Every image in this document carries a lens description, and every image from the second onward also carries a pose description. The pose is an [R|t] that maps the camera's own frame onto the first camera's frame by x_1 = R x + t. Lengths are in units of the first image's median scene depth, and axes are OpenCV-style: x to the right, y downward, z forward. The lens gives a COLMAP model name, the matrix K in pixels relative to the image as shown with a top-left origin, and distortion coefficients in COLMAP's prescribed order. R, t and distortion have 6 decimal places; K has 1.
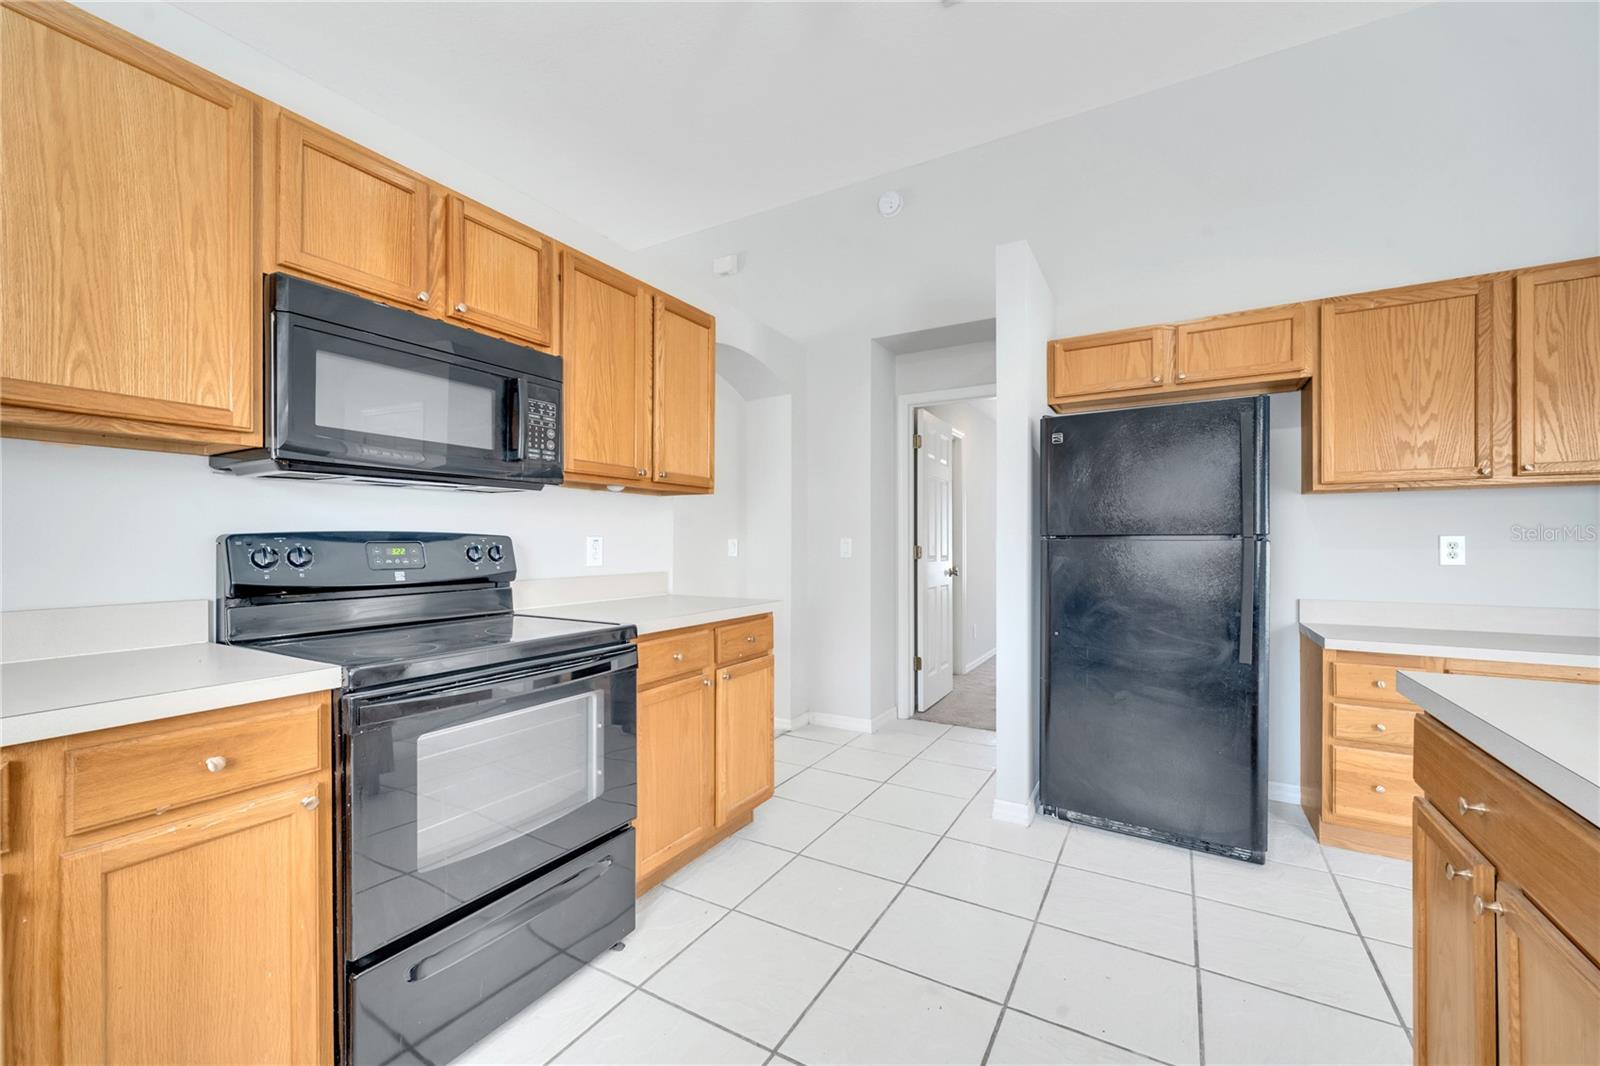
lens RADIAL K [[648.1, 0, 792.6], [0, 648.1, 544.5], [0, 0, 1]] dist [0.005579, -0.001595]
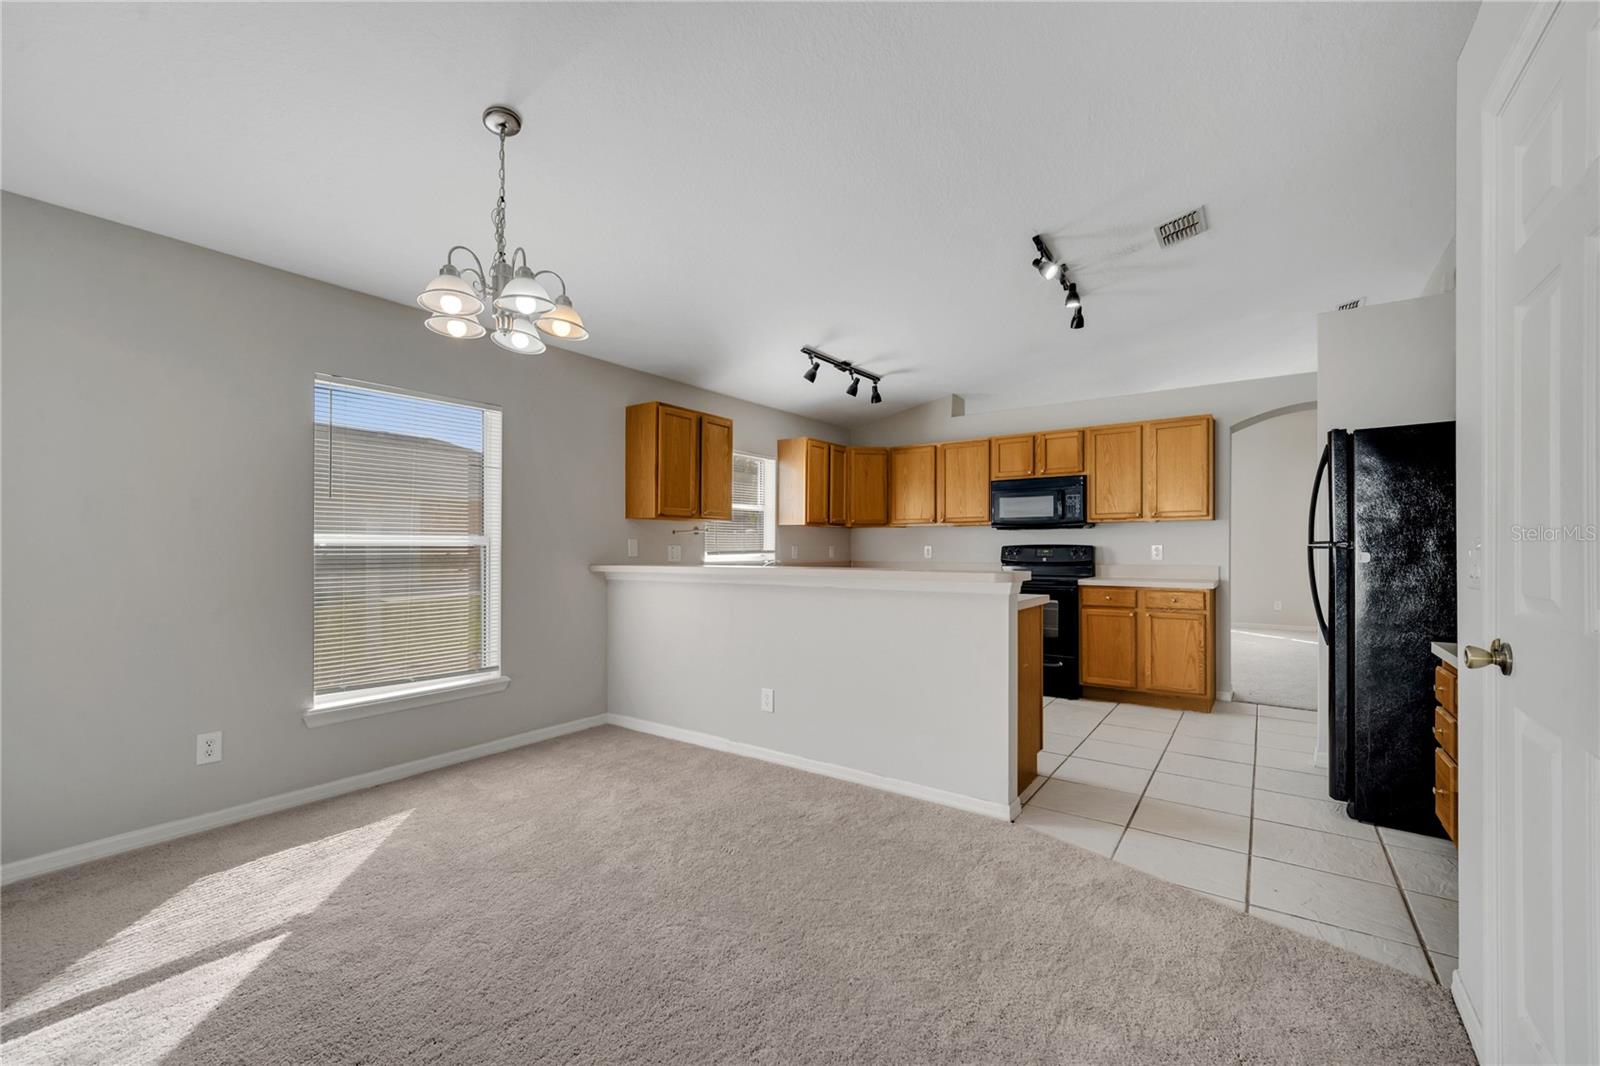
lens RADIAL K [[648.1, 0, 791.4], [0, 648.1, 549.9], [0, 0, 1]] dist [0.005579, -0.001595]
pose [[-0.103115, 0.004738, -0.994658, 2.375762], [-0.001335, 0.999987, 0.004902, -0.008426], [0.994669, 0.001833, -0.103108, 0.133701]]
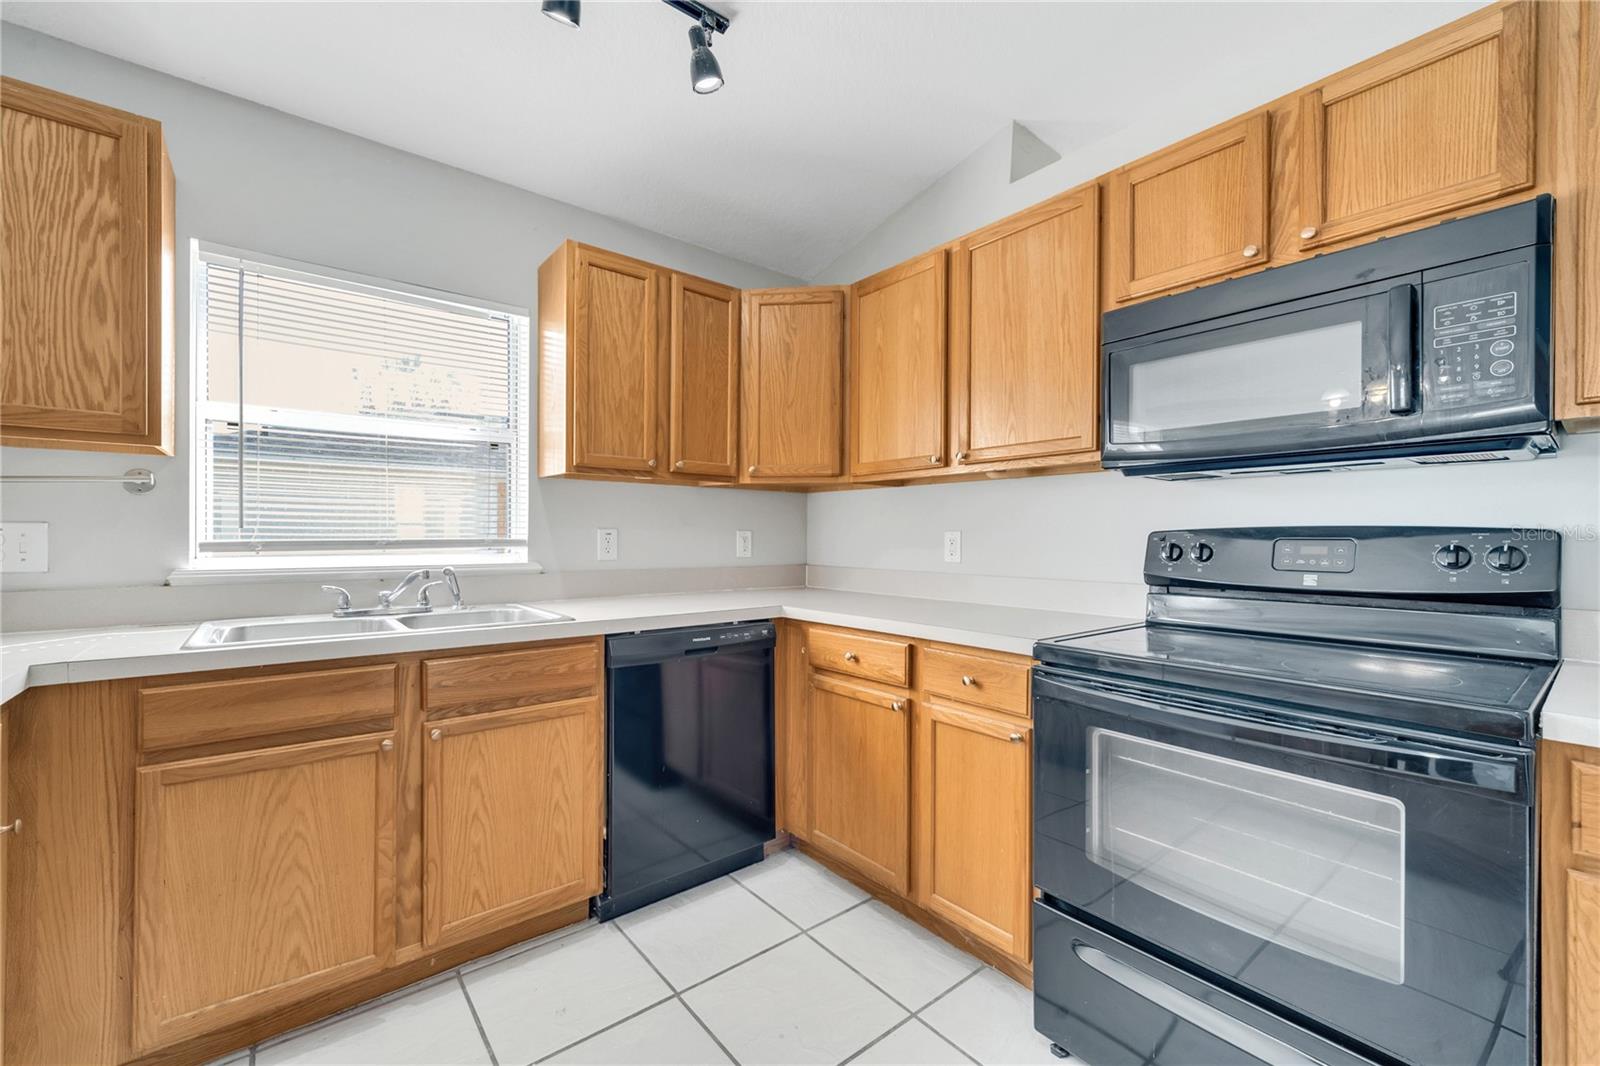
lens RADIAL K [[648.1, 0, 791.2], [0, 648.1, 538.2], [0, 0, 1]] dist [0.005579, -0.001595]
pose [[-0.361131, 0.002253, -0.932512, 0.387421], [-0.006958, 0.999963, 0.005111, -0.003830], [0.932489, 0.008334, -0.361102, 0.644032]]
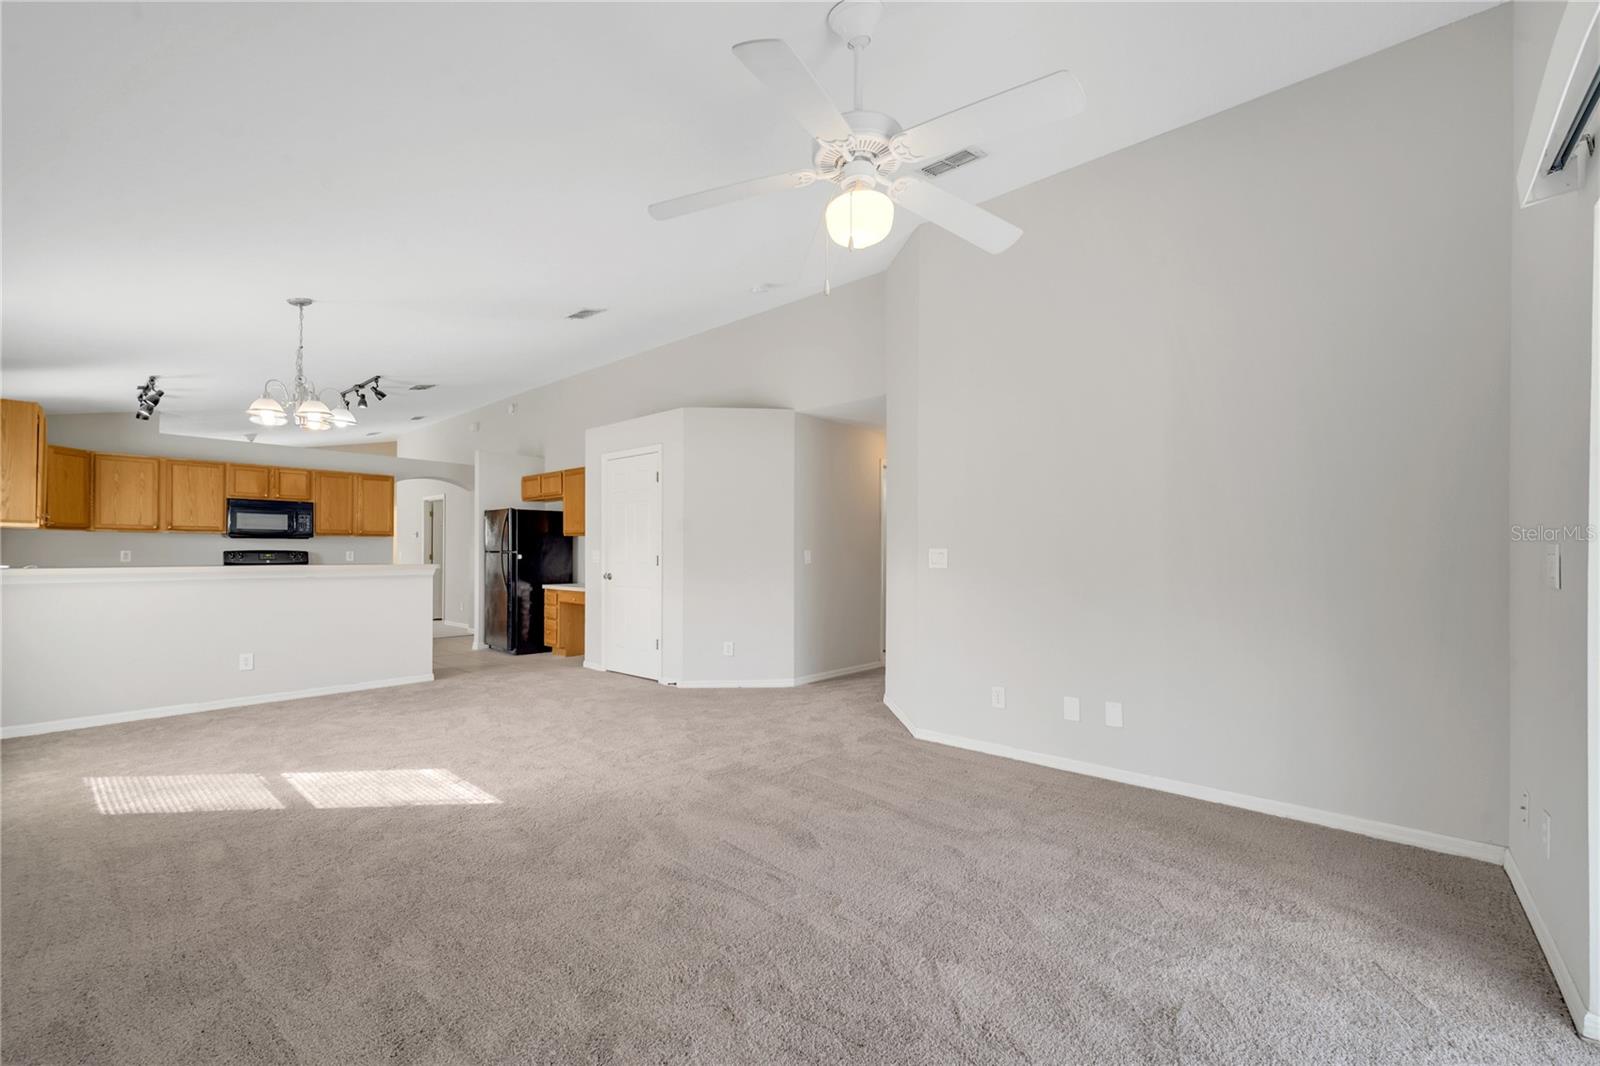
lens RADIAL K [[648.1, 0, 790.1], [0, 648.1, 553.9], [0, 0, 1]] dist [0.005579, -0.001595]
pose [[0.980981, 0.004762, -0.194048, 3.126841], [-0.005475, 0.999980, -0.003136, -0.001569], [0.194029, 0.004139, 0.980987, -2.161306]]
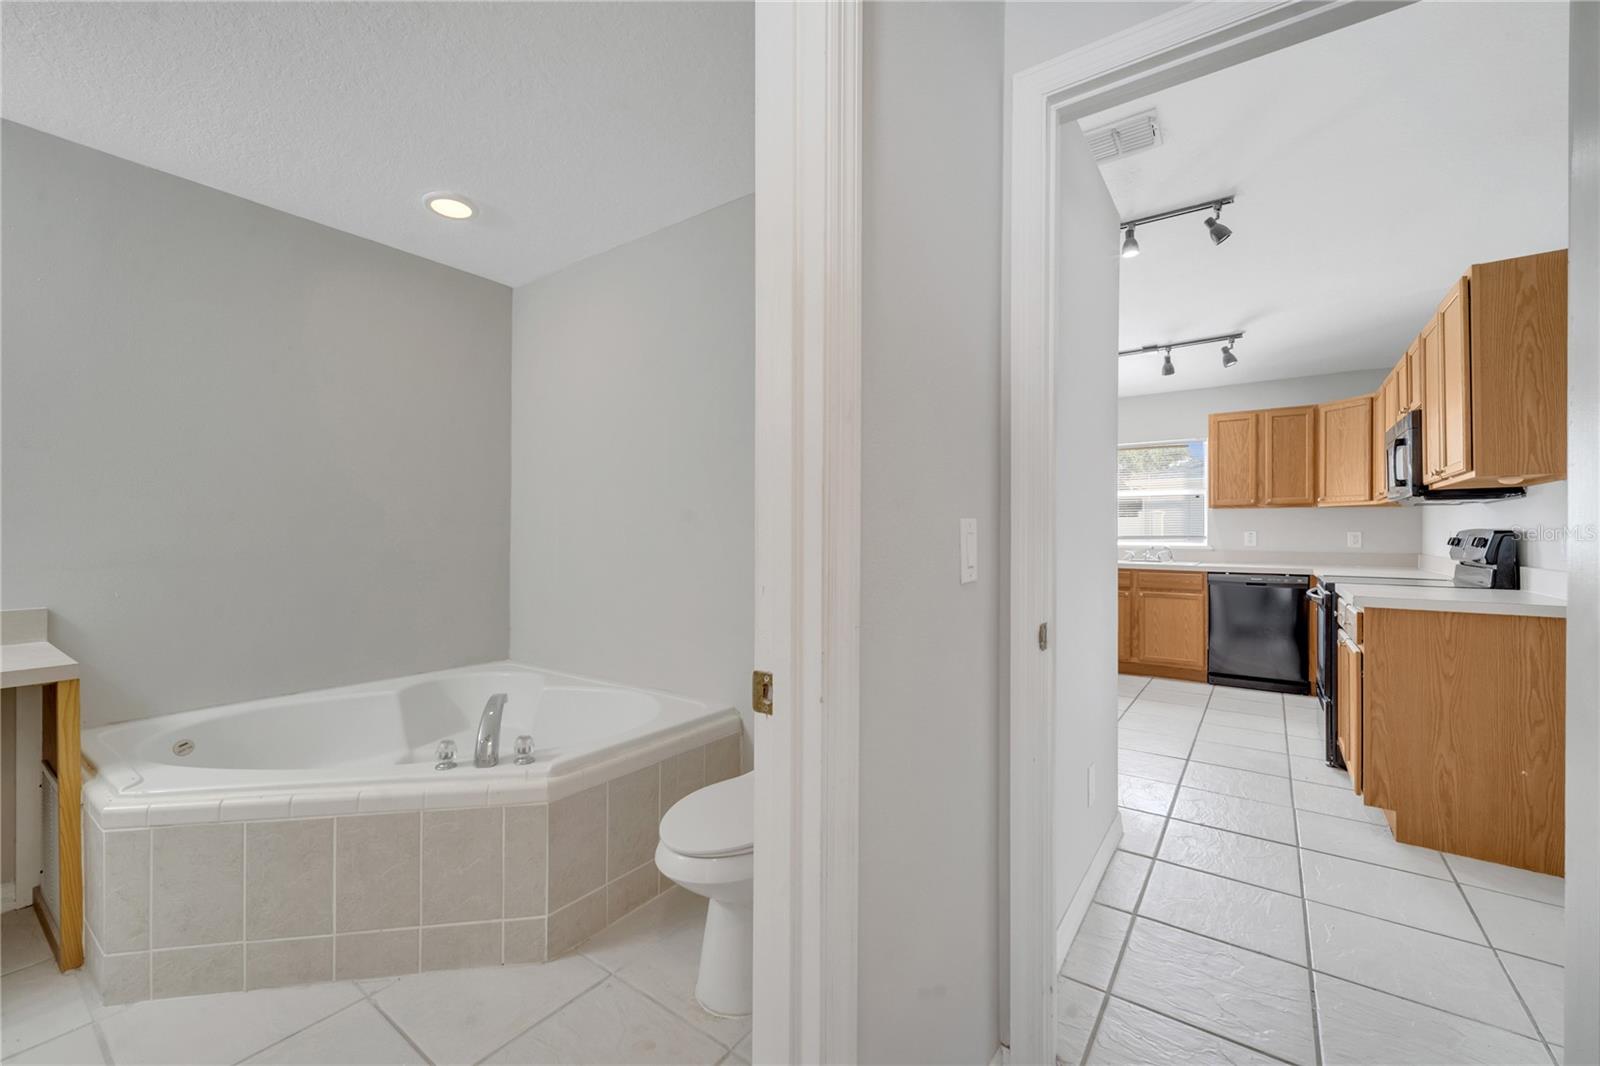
lens RADIAL K [[648.1, 0, 798.8], [0, 648.1, 527.7], [0, 0, 1]] dist [0.005579, -0.001595]
pose [[-0.995171, -0.003204, 0.098106, 0.932236], [-0.003762, 0.999978, -0.005503, -0.005588], [-0.098086, -0.005845, -0.995161, 2.736991]]
